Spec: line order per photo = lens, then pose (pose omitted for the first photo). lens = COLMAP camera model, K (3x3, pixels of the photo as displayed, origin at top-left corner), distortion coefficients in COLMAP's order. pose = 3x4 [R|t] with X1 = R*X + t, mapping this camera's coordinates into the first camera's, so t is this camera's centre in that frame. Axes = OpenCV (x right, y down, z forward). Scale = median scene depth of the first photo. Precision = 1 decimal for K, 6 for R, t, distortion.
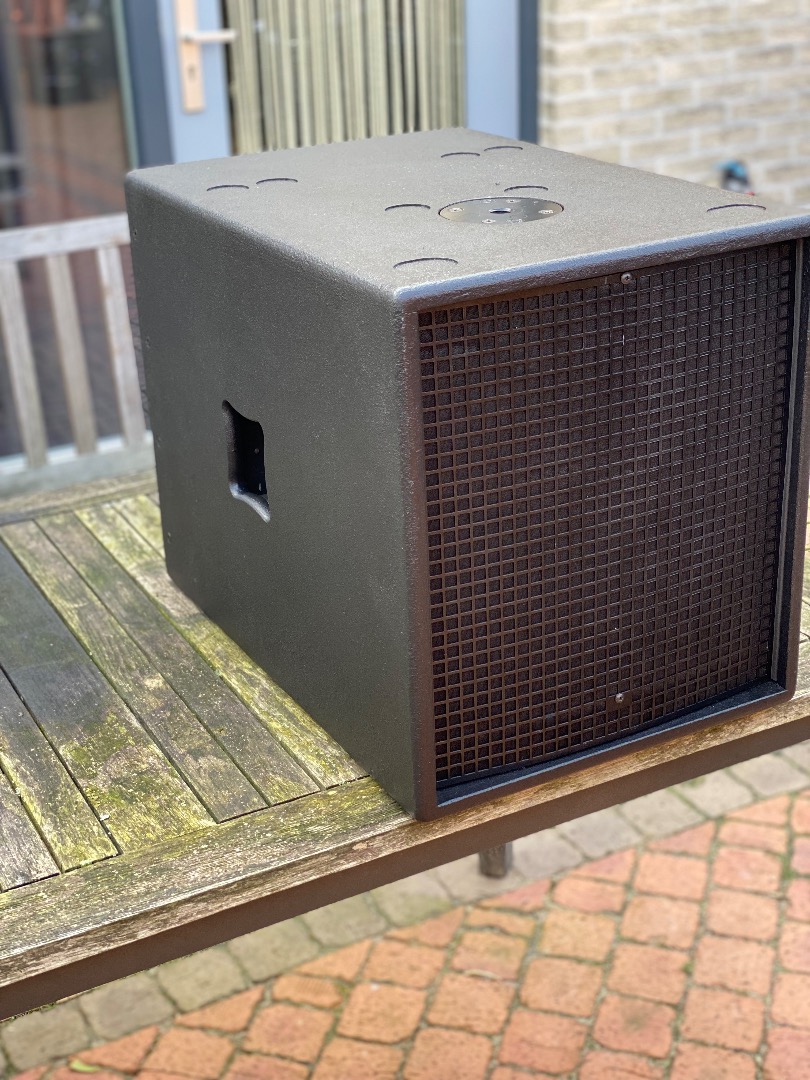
lens RADIAL K [[1623.9, 0, 405.0], [0, 1623.9, 540.0], [0, 0, 1]] dist [-0.021546, 0.654243]
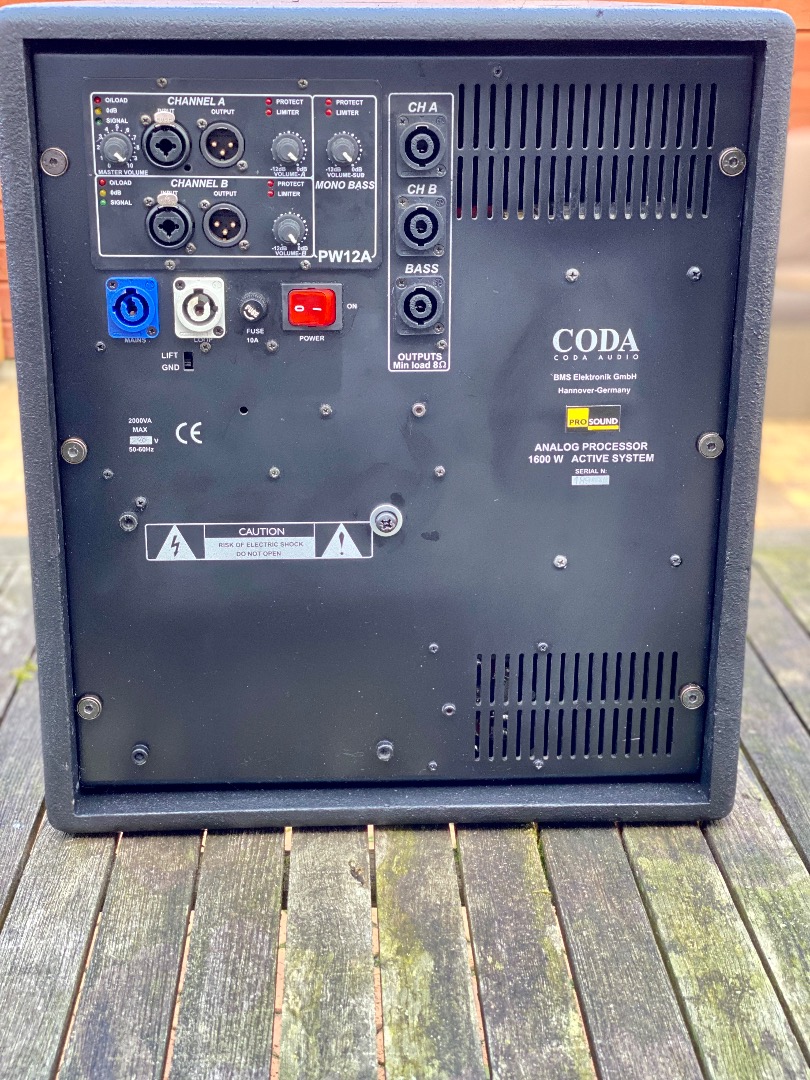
lens RADIAL K [[1623.9, 0, 405.0], [0, 1623.9, 540.0], [0, 0, 1]] dist [-0.021546, 0.654243]
pose [[-0.903525, -0.109487, 0.414313, -0.291722], [0.192161, 0.760650, 0.620070, -0.442192], [-0.383037, 0.639863, -0.666227, 1.503490]]
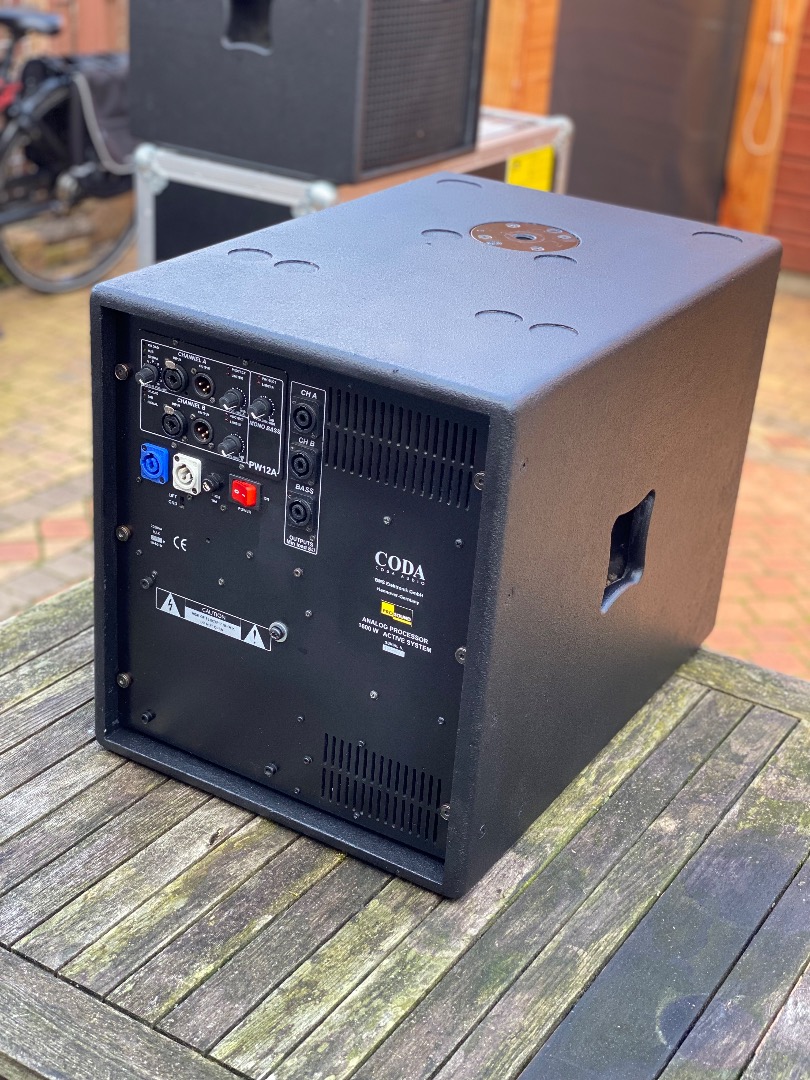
lens RADIAL K [[1623.9, 0, 405.0], [0, 1623.9, 540.0], [0, 0, 1]] dist [-0.021546, 0.654243]
pose [[-0.510944, -0.377966, 0.772061, -0.732598], [0.288104, 0.770907, 0.568066, -0.608645], [-0.809896, 0.512684, -0.284997, 1.295649]]
